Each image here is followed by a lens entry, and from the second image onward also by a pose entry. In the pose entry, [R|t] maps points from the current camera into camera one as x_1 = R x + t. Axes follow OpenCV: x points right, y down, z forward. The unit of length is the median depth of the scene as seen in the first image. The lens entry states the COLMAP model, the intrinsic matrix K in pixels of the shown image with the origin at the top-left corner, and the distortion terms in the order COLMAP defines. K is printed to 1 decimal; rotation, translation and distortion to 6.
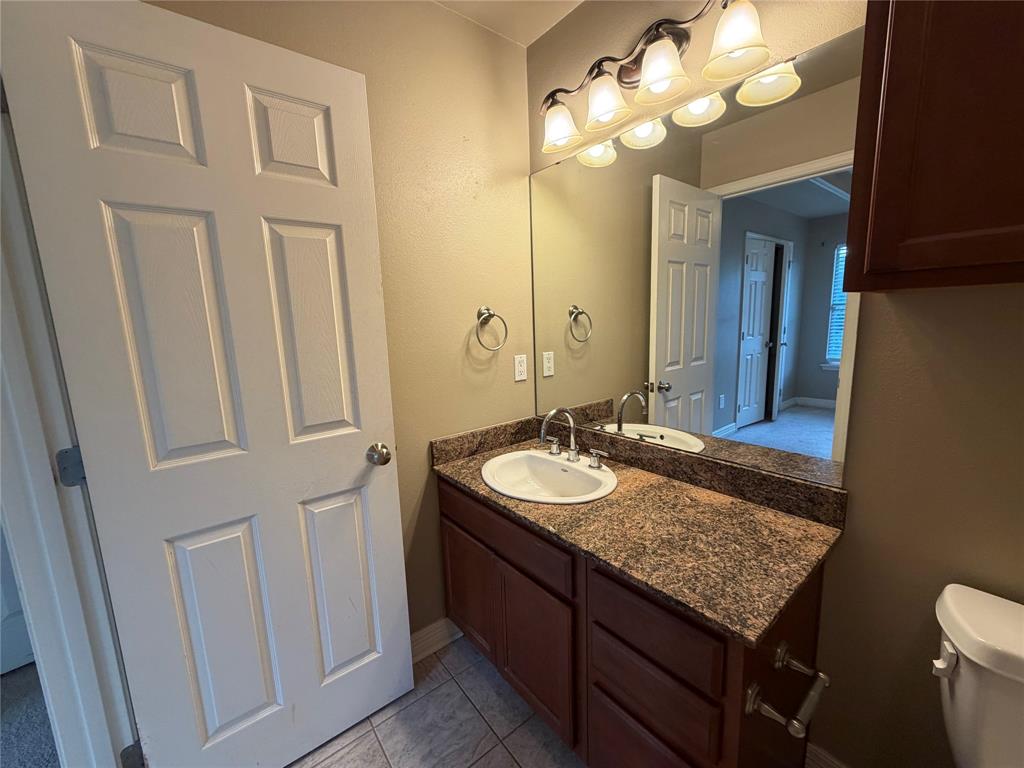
lens RADIAL K [[407.2, 0, 511.8], [0, 407.2, 386.2], [0, 0, 1]] dist [0.001531, 0.000099]
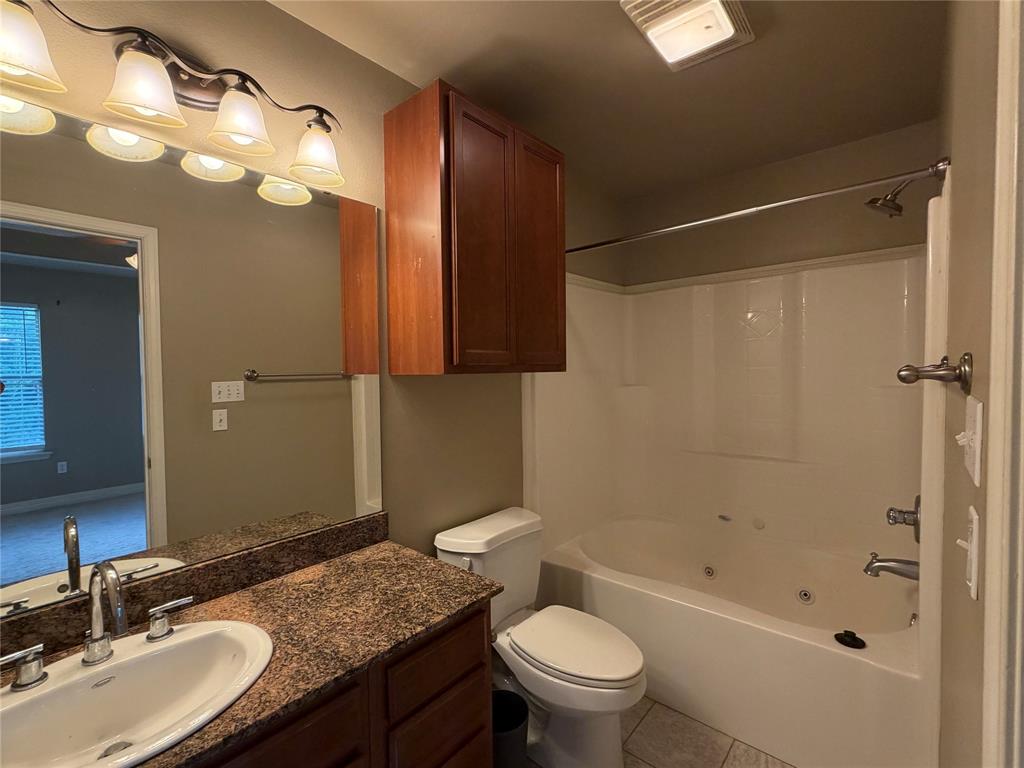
lens RADIAL K [[470.0, 0, 511.6], [0, 470.0, 381.3], [0, 0, 1]] dist [0.002196, -0.000163]
pose [[-0.194171, 0.010348, 0.980913, -0.738584], [0.175784, 0.984126, 0.024414, -0.126978], [-0.965089, 0.177170, -0.192908, 0.692588]]
